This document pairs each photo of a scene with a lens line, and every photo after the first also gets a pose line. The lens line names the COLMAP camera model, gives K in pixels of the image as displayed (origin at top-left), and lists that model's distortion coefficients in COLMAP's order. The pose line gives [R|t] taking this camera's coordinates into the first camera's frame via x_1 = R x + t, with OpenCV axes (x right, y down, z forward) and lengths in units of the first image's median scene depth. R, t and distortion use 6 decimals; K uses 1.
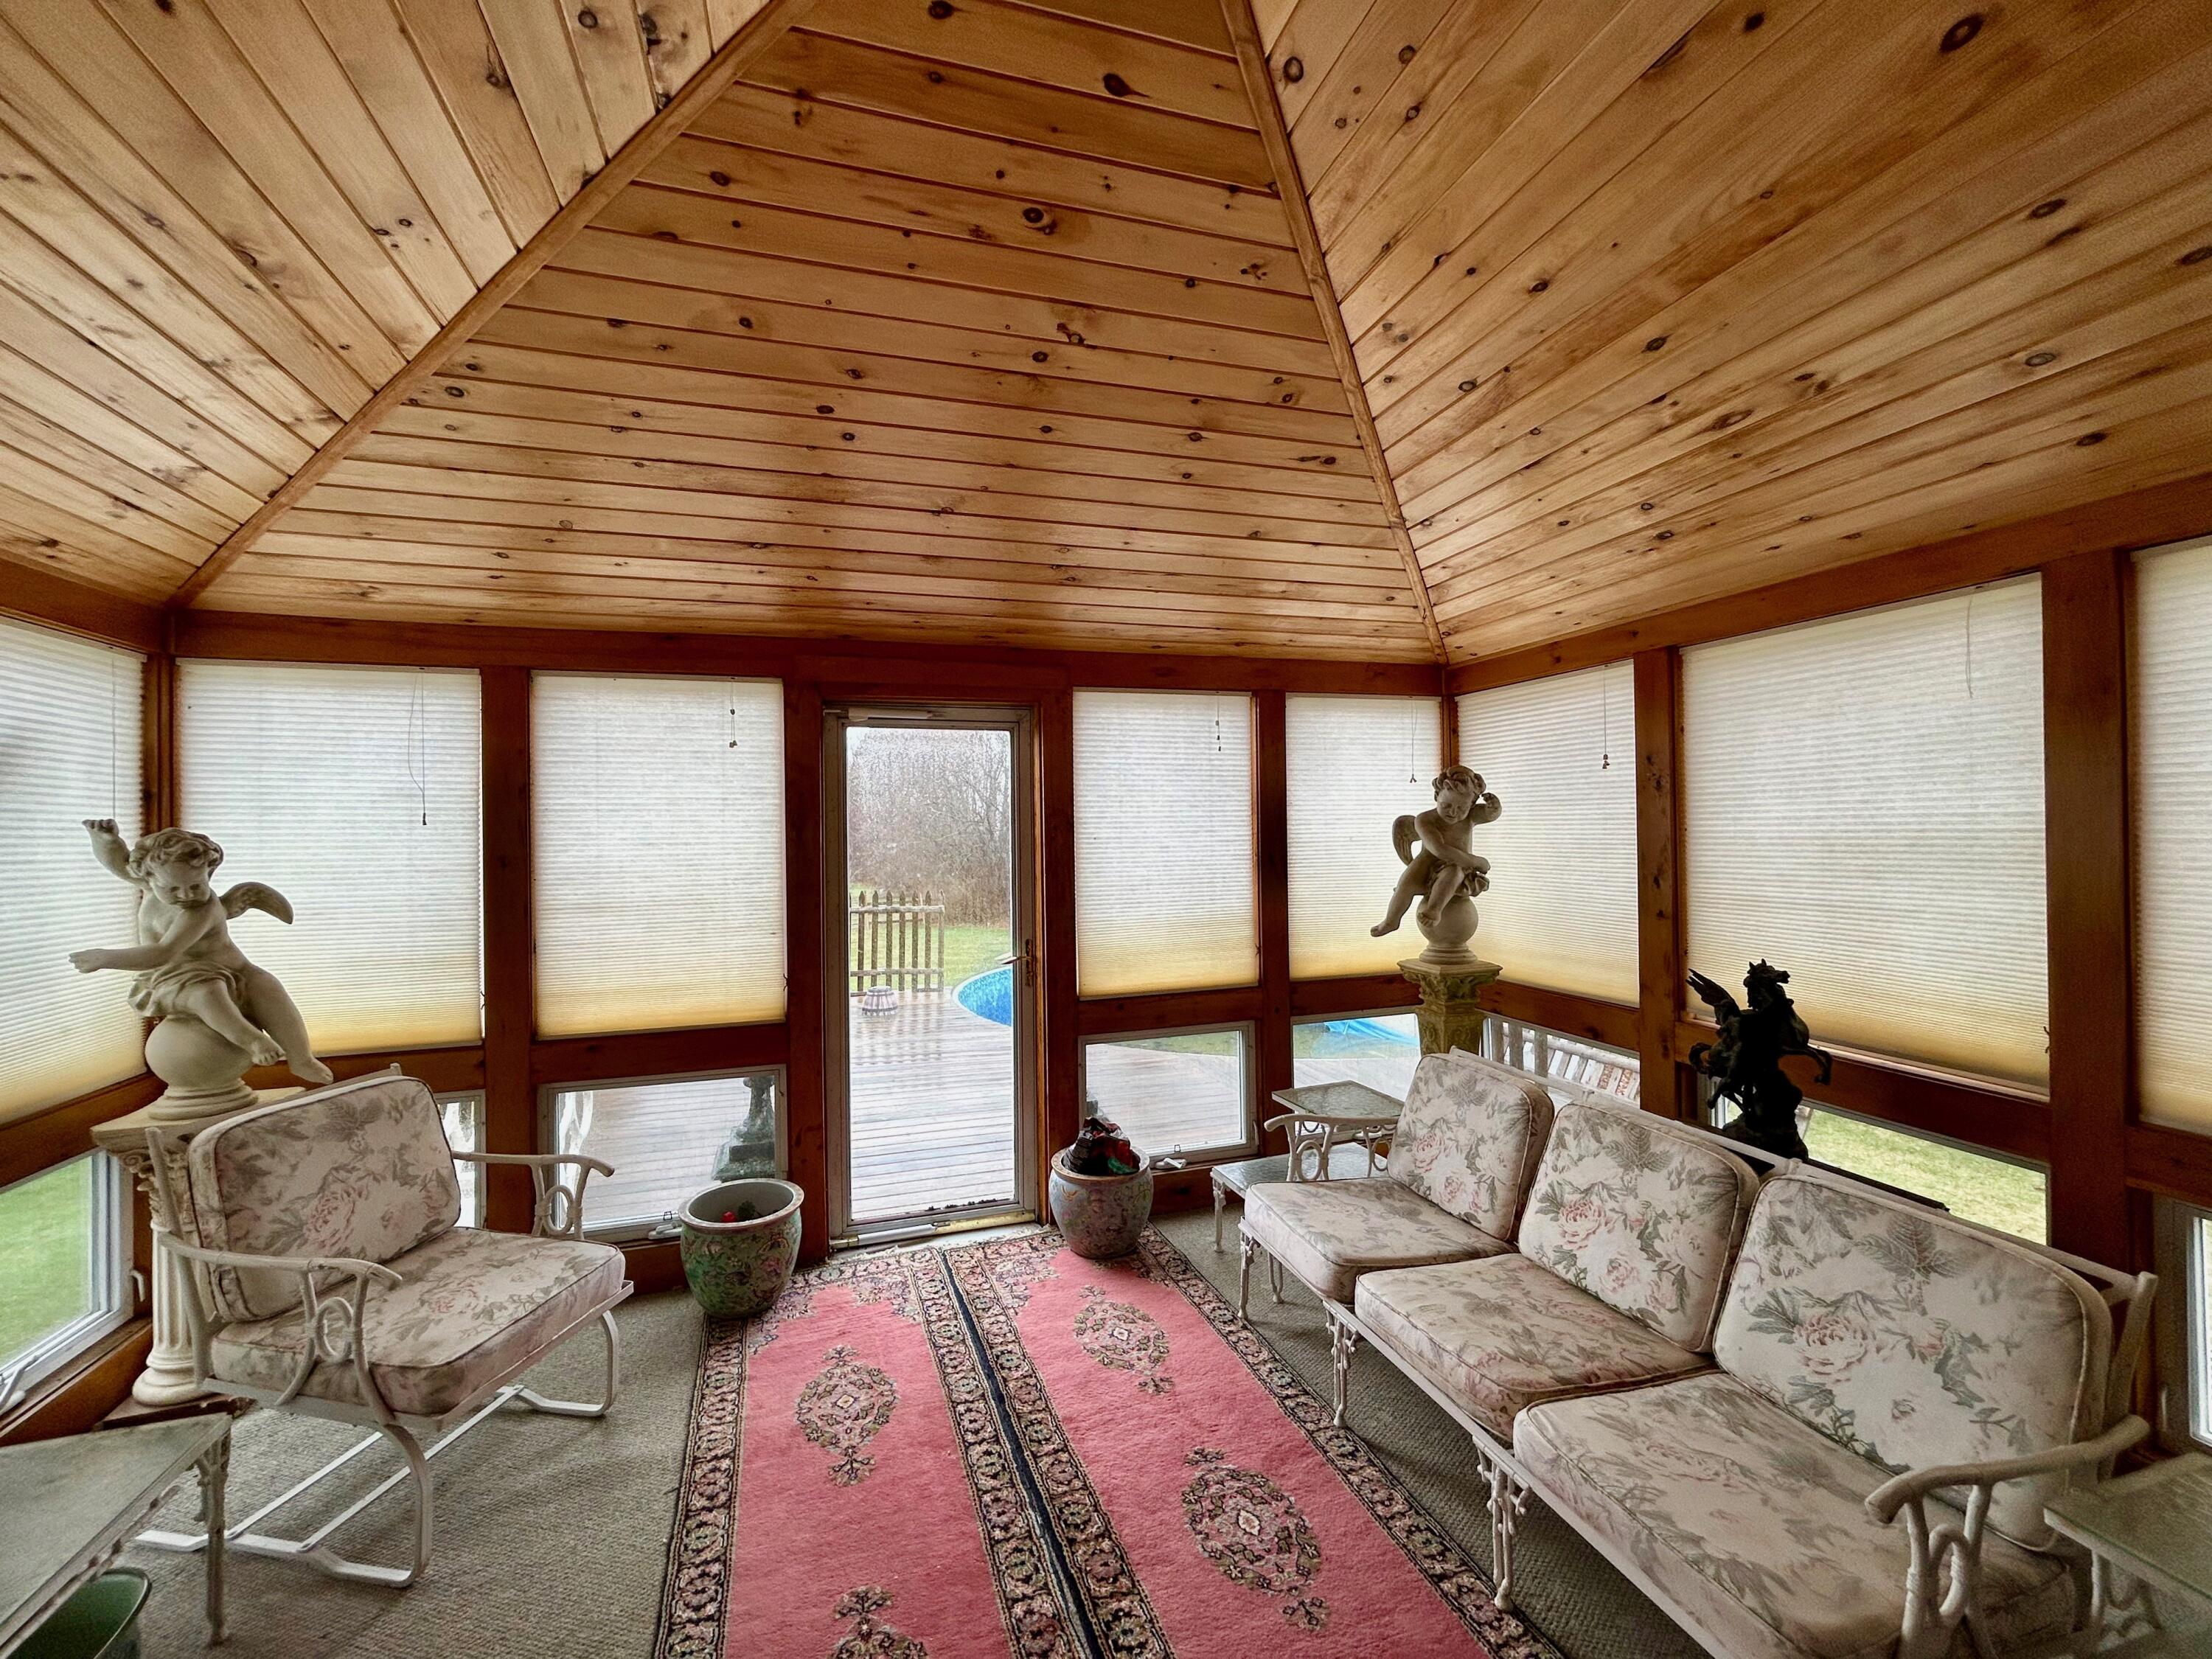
lens RADIAL K [[902.3, 0, 1096.6], [0, 902.3, 825.6], [0, 0, 1]] dist [0.000269, 0.000661]
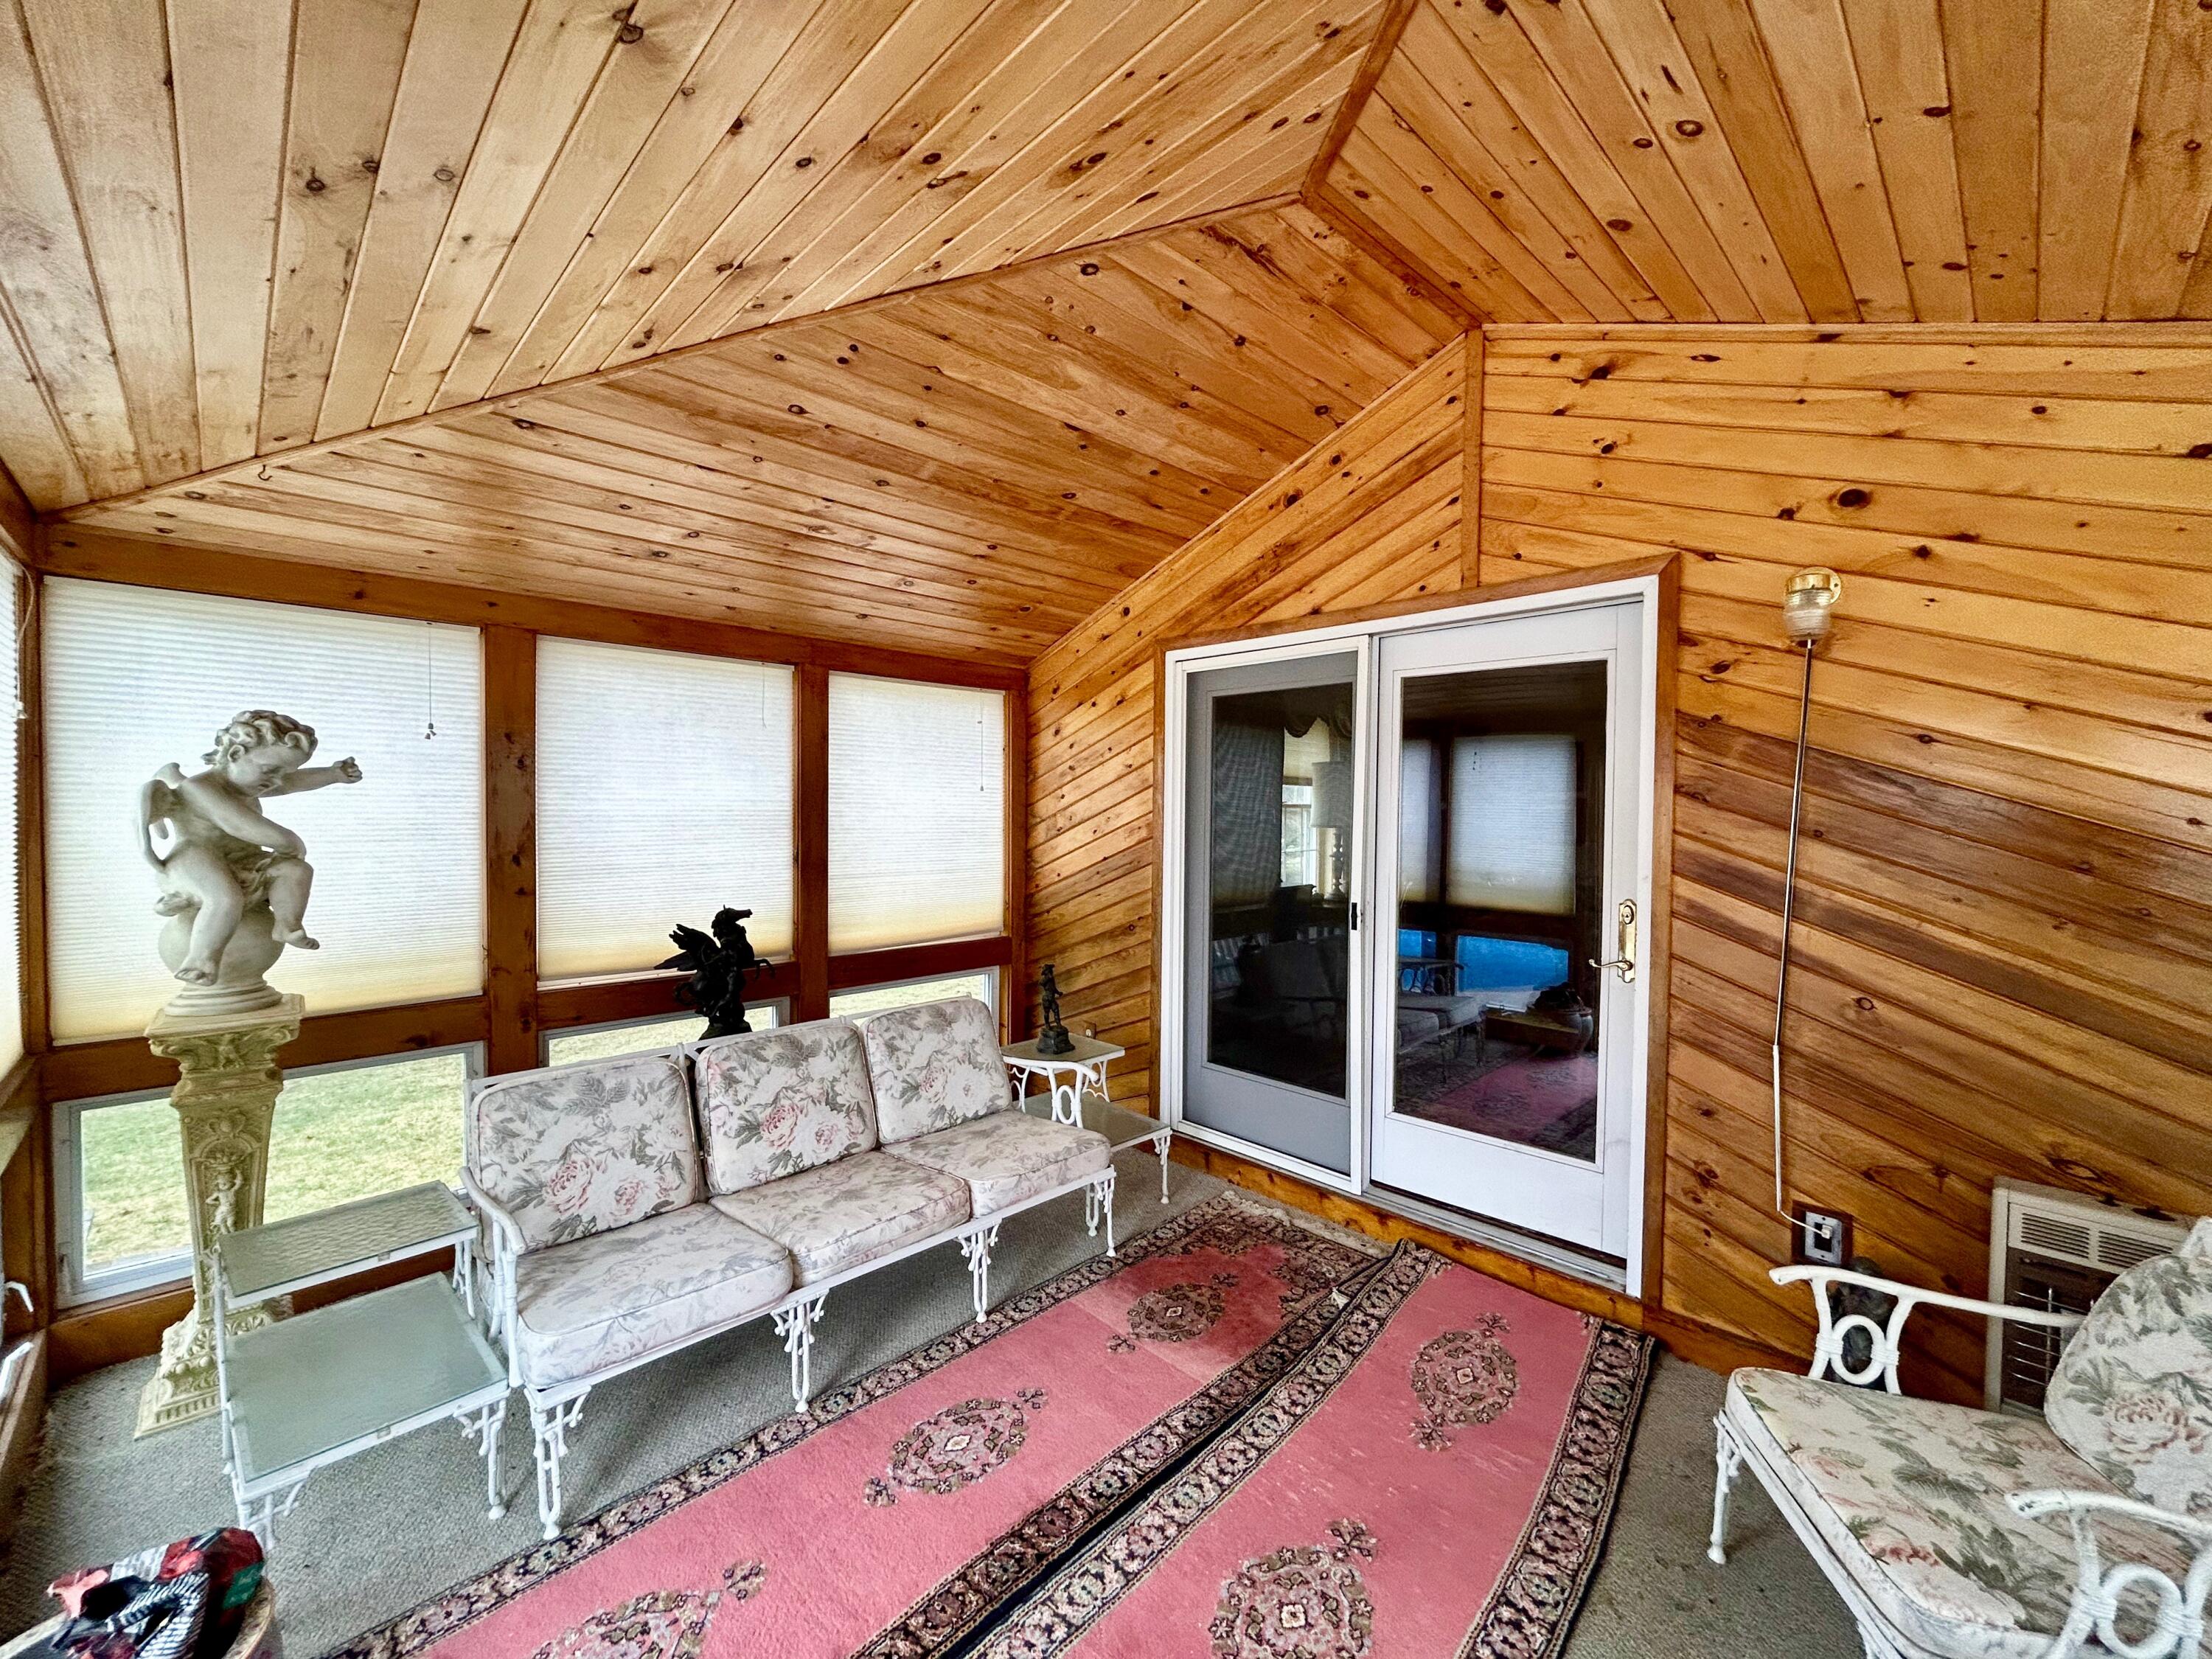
lens RADIAL K [[902.3, 0, 1096.8], [0, 902.3, 833.1], [0, 0, 1]] dist [0.000269, 0.000661]
pose [[-0.460039, -0.019020, 0.887695, -0.737906], [-0.008141, 0.999819, 0.017204, 0.012511], [-0.887861, 0.000688, -0.460111, 1.155383]]
